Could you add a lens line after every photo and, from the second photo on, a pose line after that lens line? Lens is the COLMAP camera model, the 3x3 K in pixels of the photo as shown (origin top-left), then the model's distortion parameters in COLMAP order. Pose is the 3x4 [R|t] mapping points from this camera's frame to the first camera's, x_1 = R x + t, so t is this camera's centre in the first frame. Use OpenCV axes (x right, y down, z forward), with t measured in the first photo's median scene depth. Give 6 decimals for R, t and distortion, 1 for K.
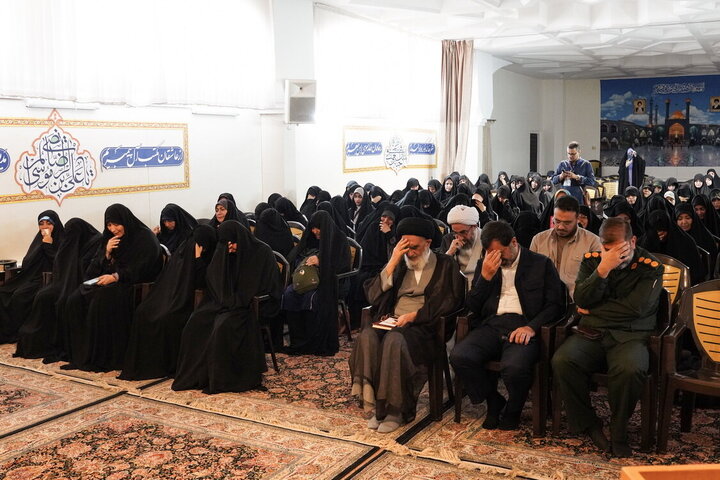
lens RADIAL K [[749.1, 0, 360.0], [0, 749.1, 240.0], [0, 0, 1]] dist [-0.128717, 0.110625]
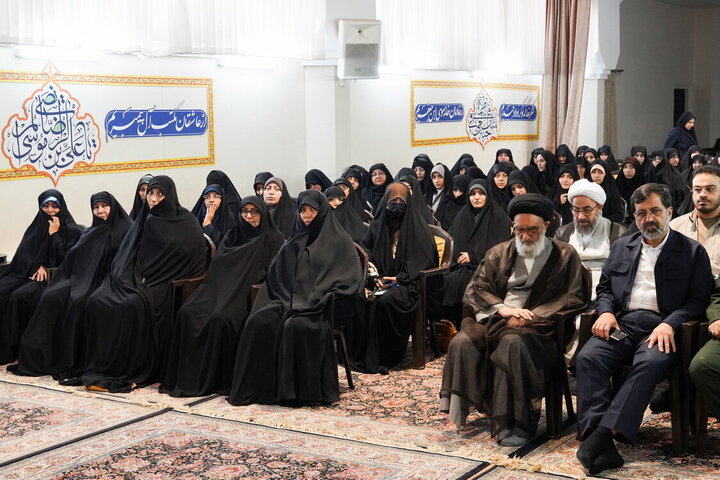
lens RADIAL K [[1131.8, 0, 360.0], [0, 1131.8, 240.0], [0, 0, 1]] dist [0.022256, 0.044800]
pose [[0.998939, 0.004216, -0.045866, -0.030573], [-0.004629, 0.999950, -0.008888, 0.017170], [0.045826, 0.009091, 0.998908, -0.149823]]
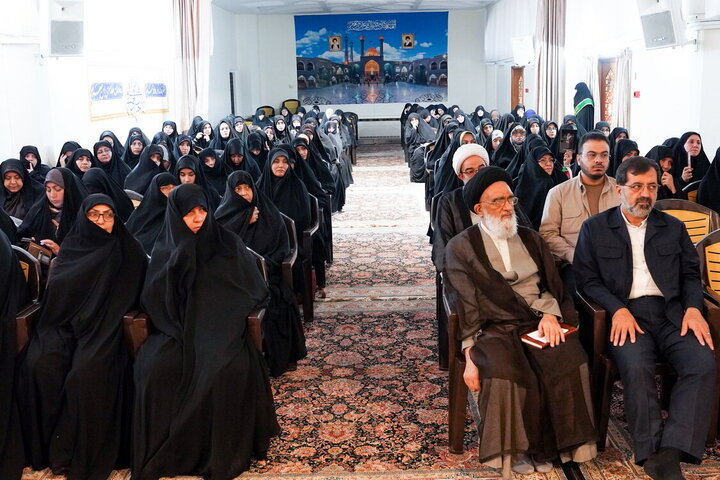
lens RADIAL K [[749.1, 0, 360.0], [0, 749.1, 240.0], [0, 0, 1]] dist [-0.128717, 0.110625]
pose [[0.877253, -0.104706, 0.468470, -0.214519], [0.068951, 0.993286, 0.092889, -0.025652], [-0.475050, -0.049186, 0.878583, 0.245020]]
